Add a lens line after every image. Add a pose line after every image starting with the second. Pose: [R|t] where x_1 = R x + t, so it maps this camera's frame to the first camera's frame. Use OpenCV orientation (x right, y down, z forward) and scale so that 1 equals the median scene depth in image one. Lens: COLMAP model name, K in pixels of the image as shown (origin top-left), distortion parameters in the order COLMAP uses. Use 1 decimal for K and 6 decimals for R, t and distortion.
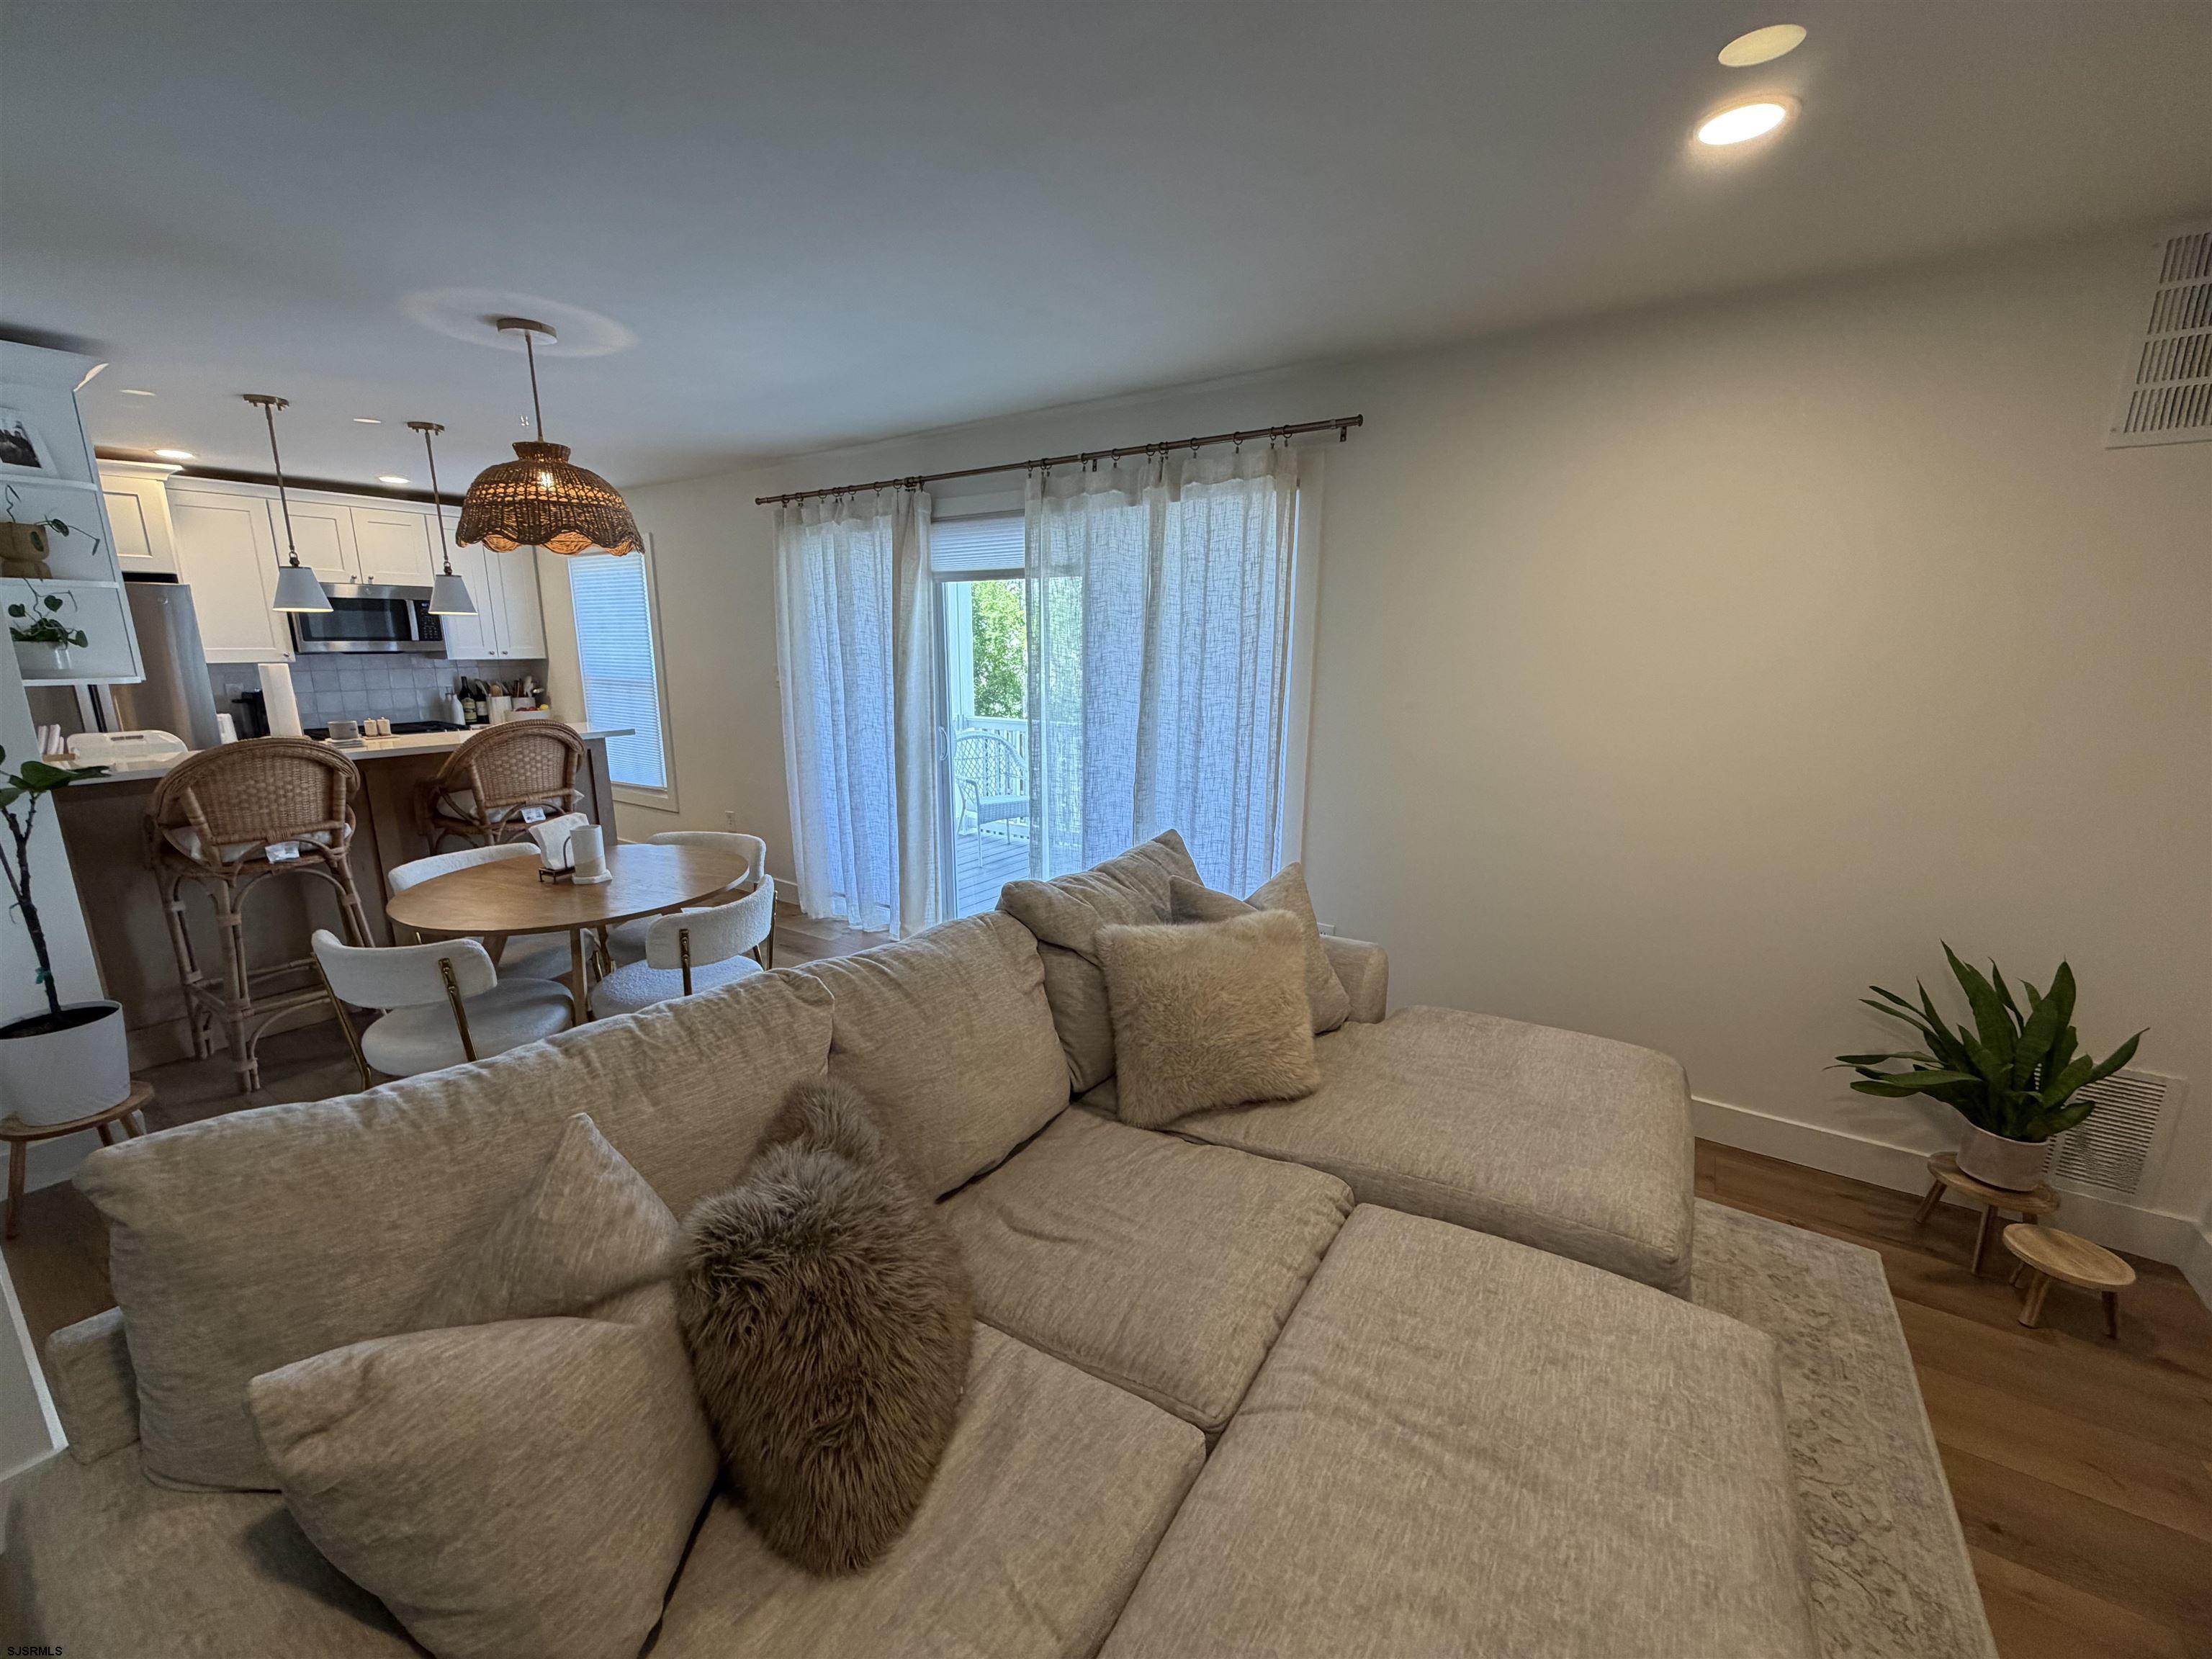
lens RADIAL K [[879.5, 0, 1095.9], [0, 879.5, 832.1], [0, 0, 1]] dist [0.000094, 0.000216]
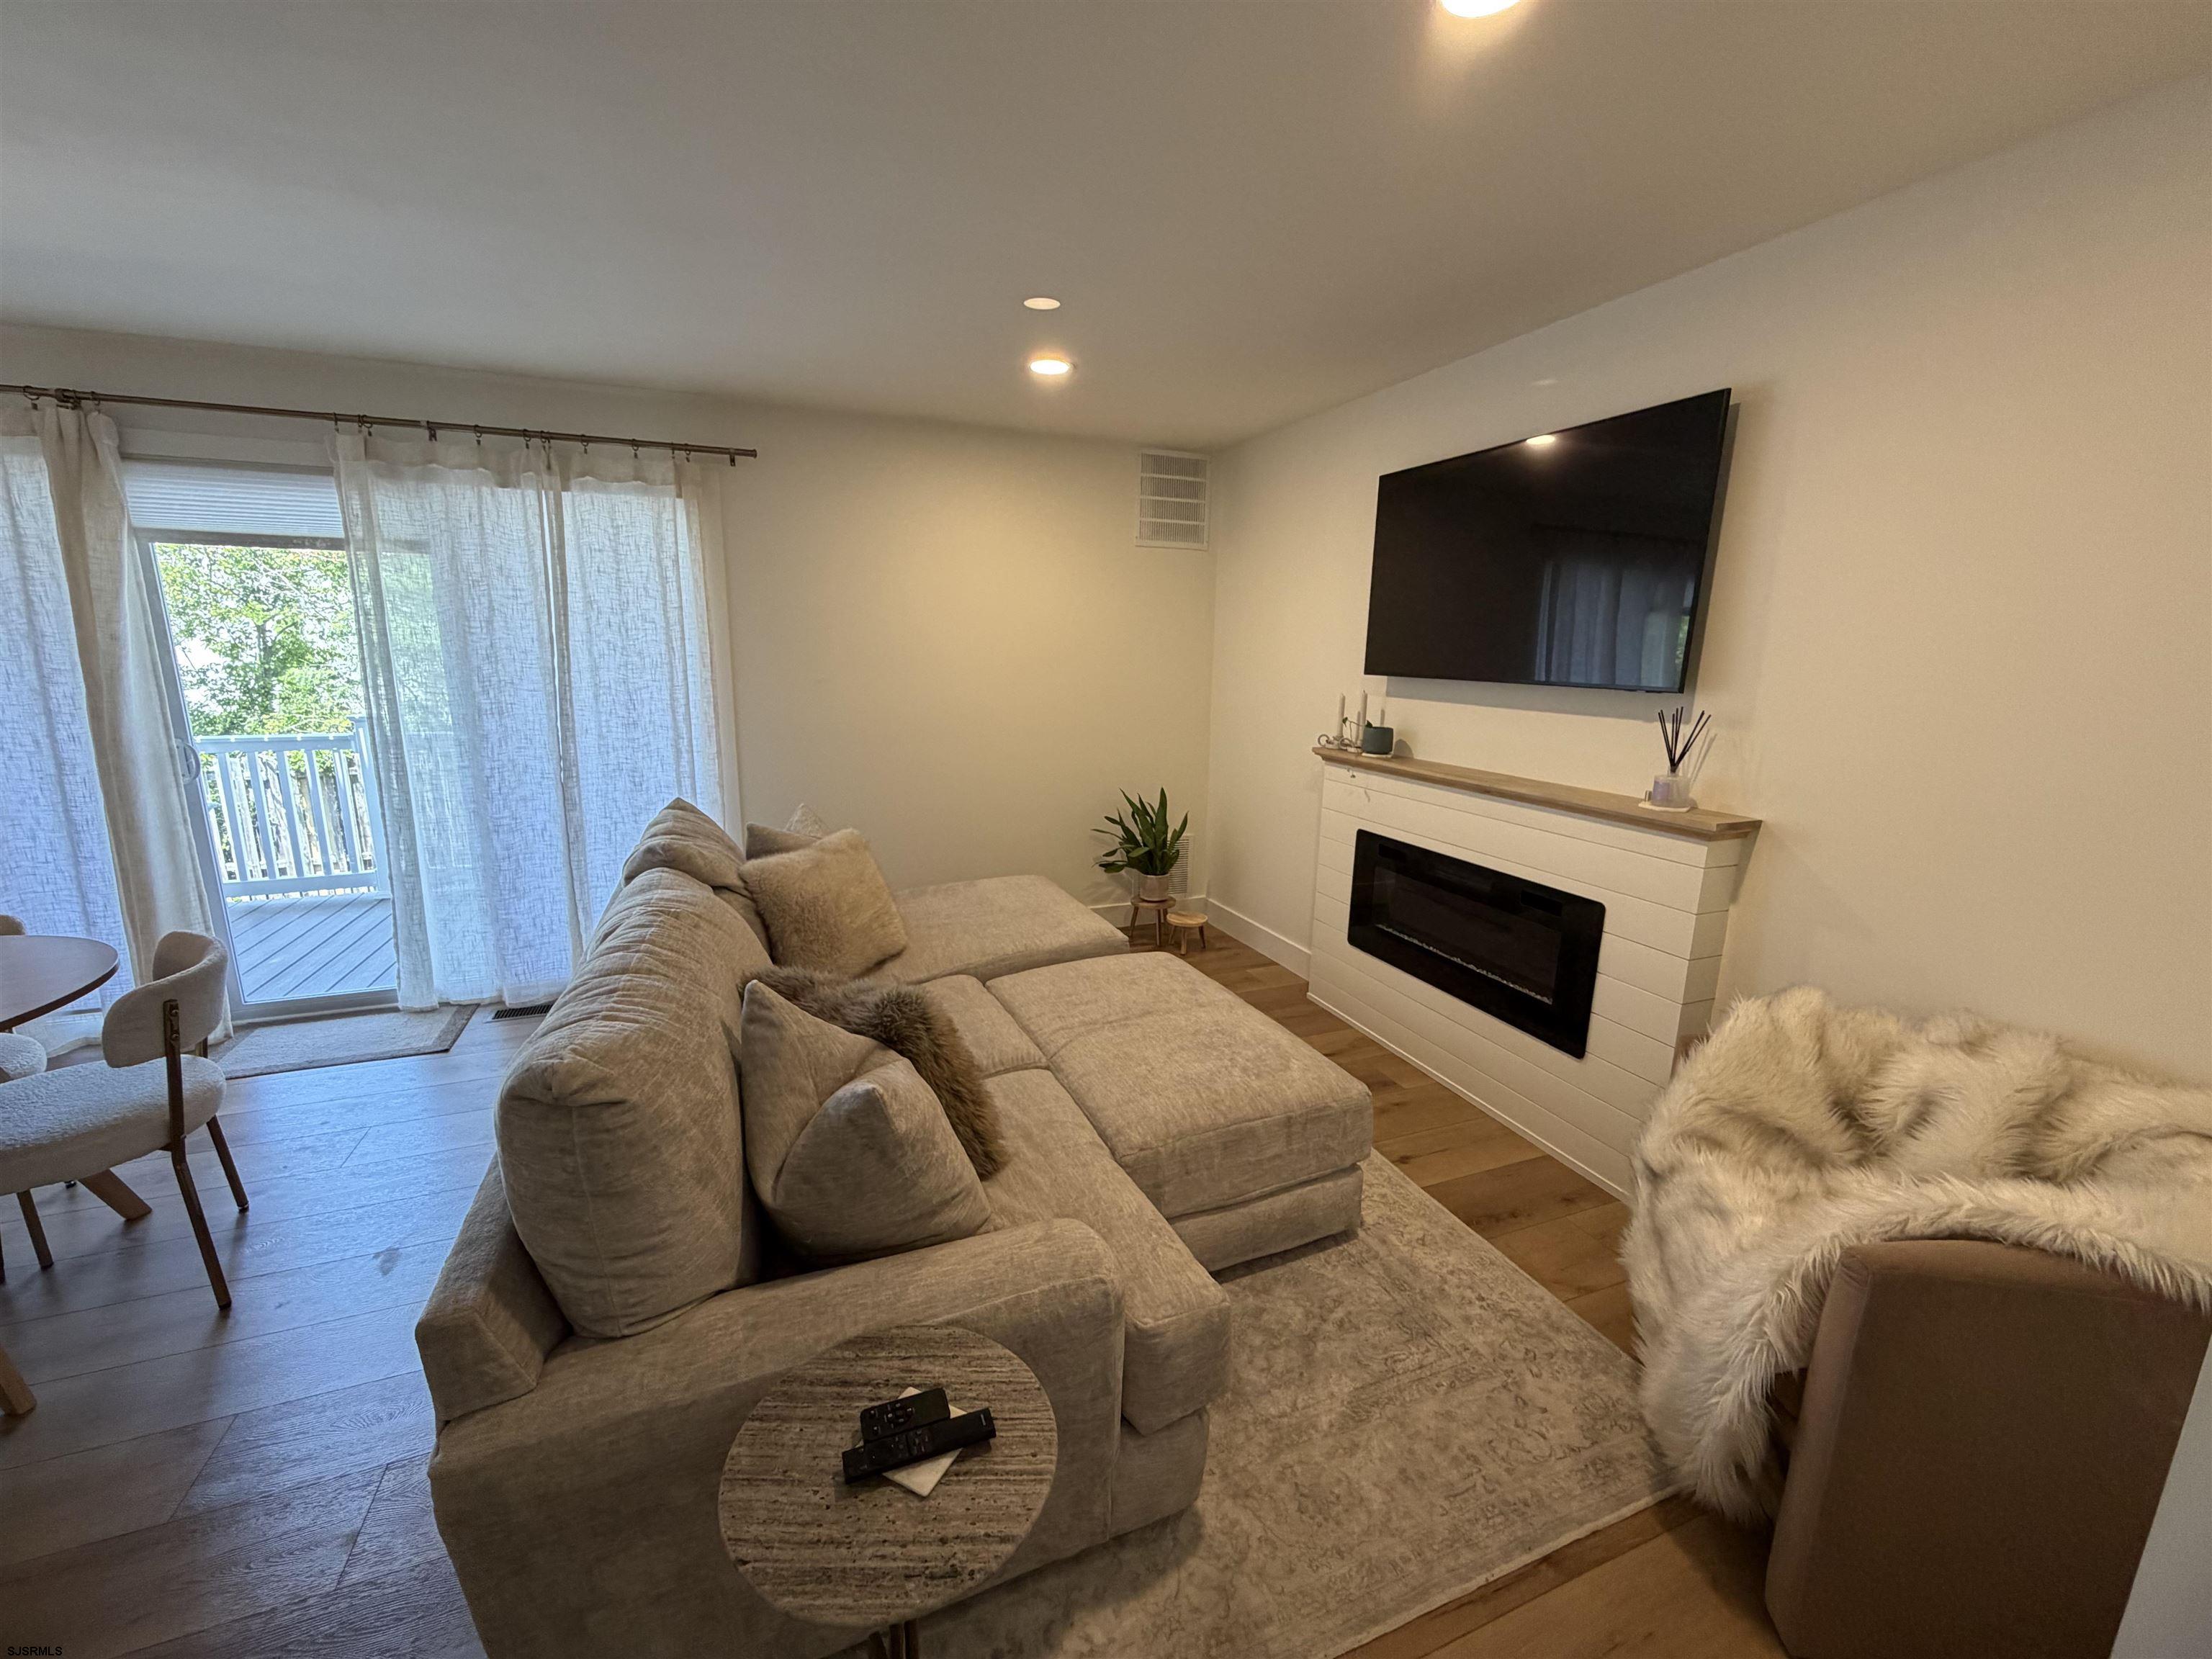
lens RADIAL K [[879.5, 0, 1095.9], [0, 879.5, 832.1], [0, 0, 1]] dist [0.000094, 0.000216]
pose [[0.564060, -0.166362, 0.808802, -0.468842], [0.165468, 0.982399, 0.086672, 0.027780], [-0.808985, 0.084943, 0.581659, -0.064078]]
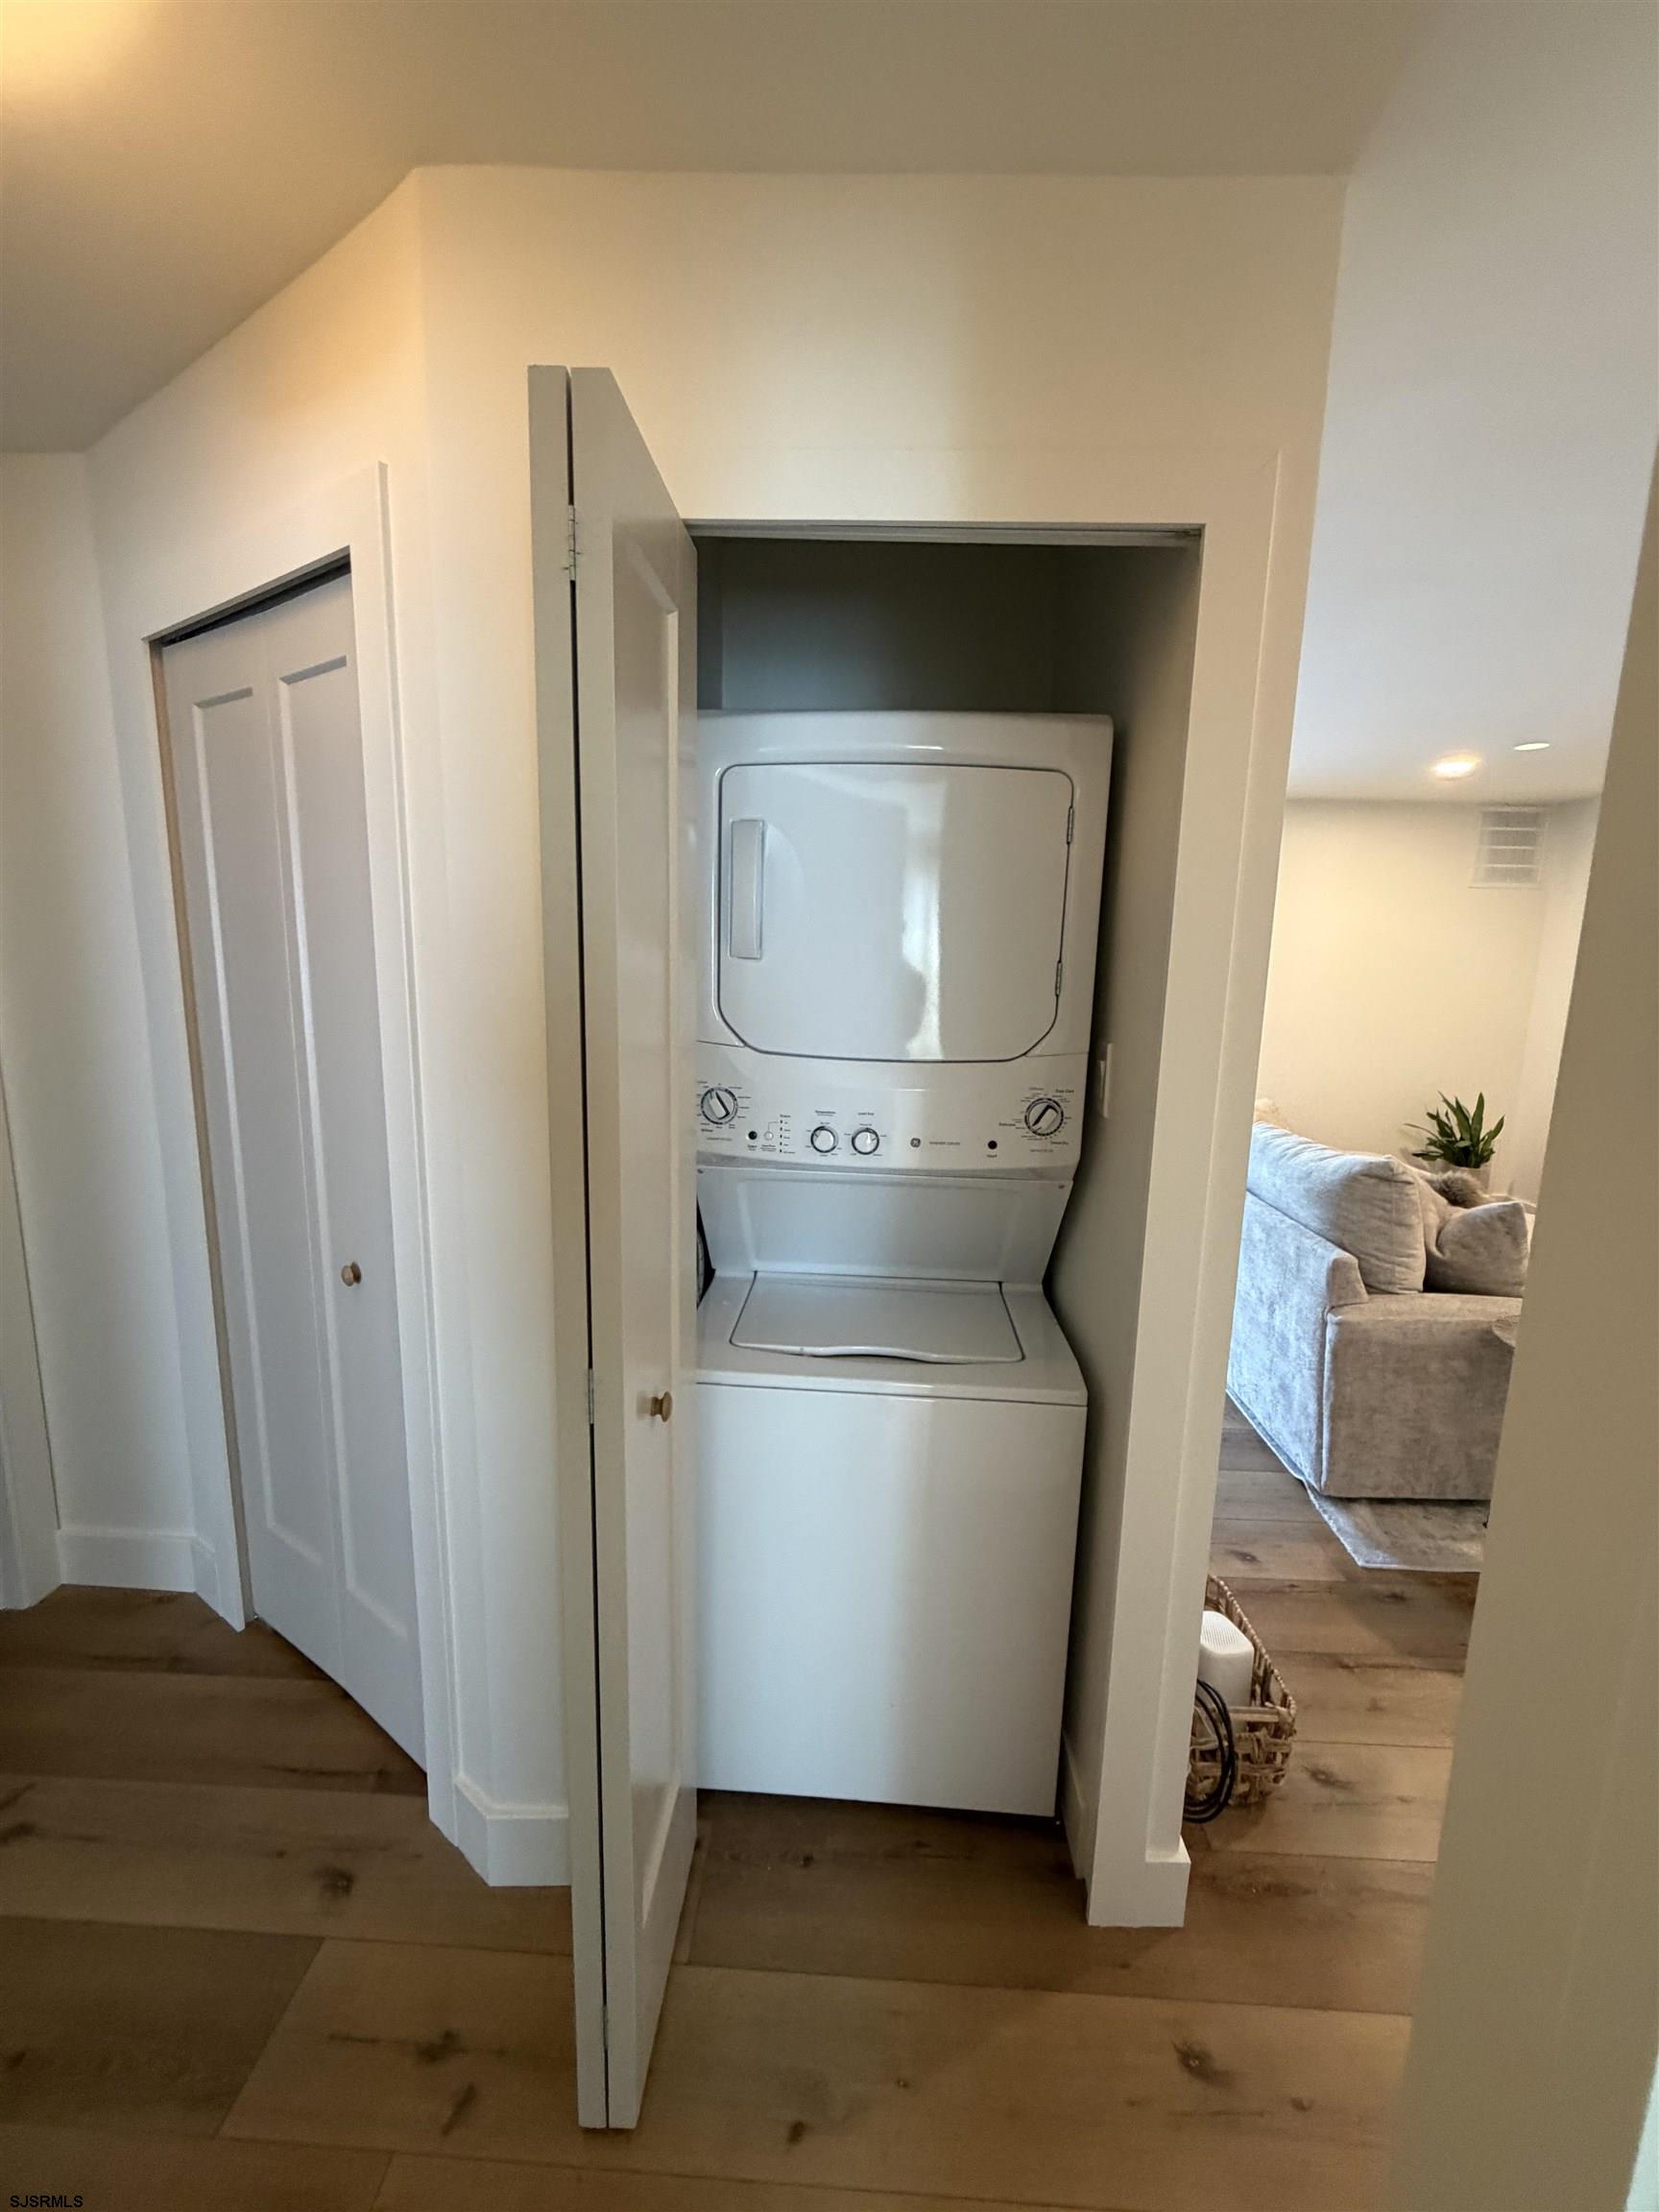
lens RADIAL K [[871.6, 0, 833.1], [0, 871.6, 1095.0], [0, 0, 1]] dist [-0.000771, 0.000156]
pose [[0.850164, -0.068151, 0.522088, -1.108817], [0.092734, 0.995468, -0.021064, 0.024270], [-0.518287, 0.066323, 0.852631, -0.091682]]
